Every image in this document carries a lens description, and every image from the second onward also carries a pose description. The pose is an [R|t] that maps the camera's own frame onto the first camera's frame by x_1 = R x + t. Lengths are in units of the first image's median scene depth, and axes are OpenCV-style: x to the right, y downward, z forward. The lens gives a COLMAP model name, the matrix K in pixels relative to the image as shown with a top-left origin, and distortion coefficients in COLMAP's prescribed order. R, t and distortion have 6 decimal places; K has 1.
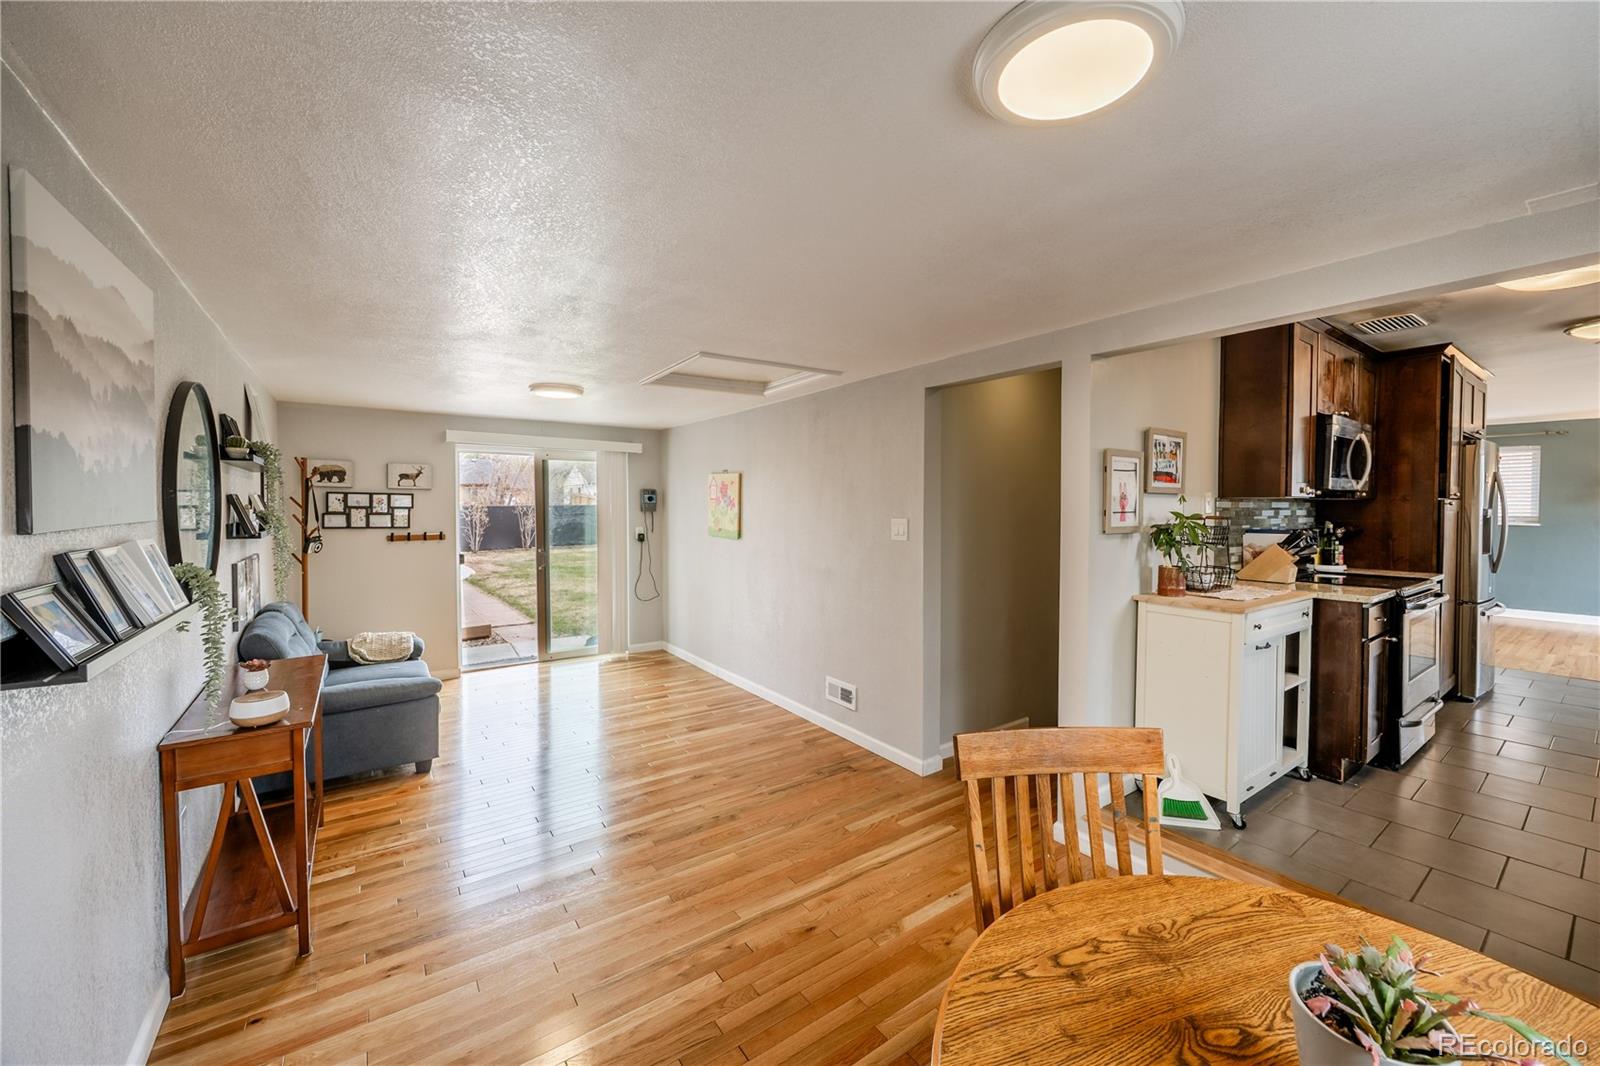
lens RADIAL K [[625.6, 0, 822.6], [0, 625.6, 522.4], [0, 0, 1]] dist [-0.001175, -0.000057]
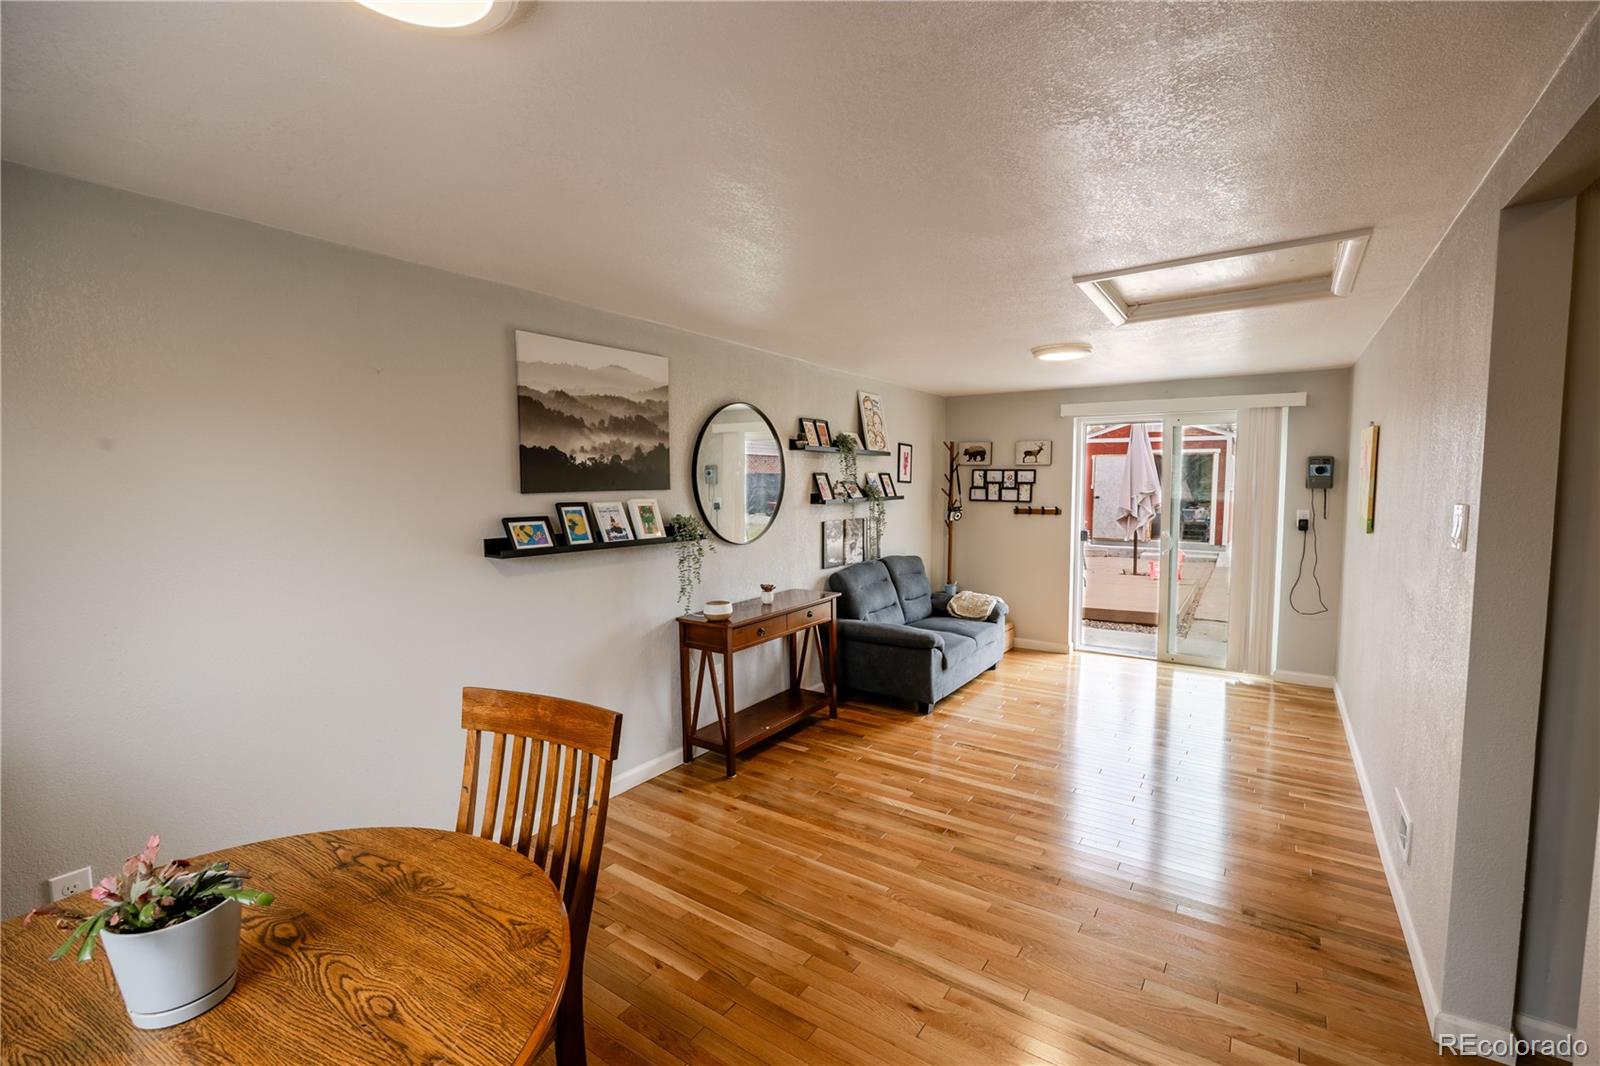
lens RADIAL K [[689.9, 0, 800.0], [0, 689.9, 533.0], [0, 0, 1]] dist [-0.018732, 0.000118]
pose [[0.327543, 0.066491, -0.942494, 0.325719], [-0.021923, 0.997787, 0.062773, -0.003727], [0.944582, 0.000101, 0.328276, 0.260249]]
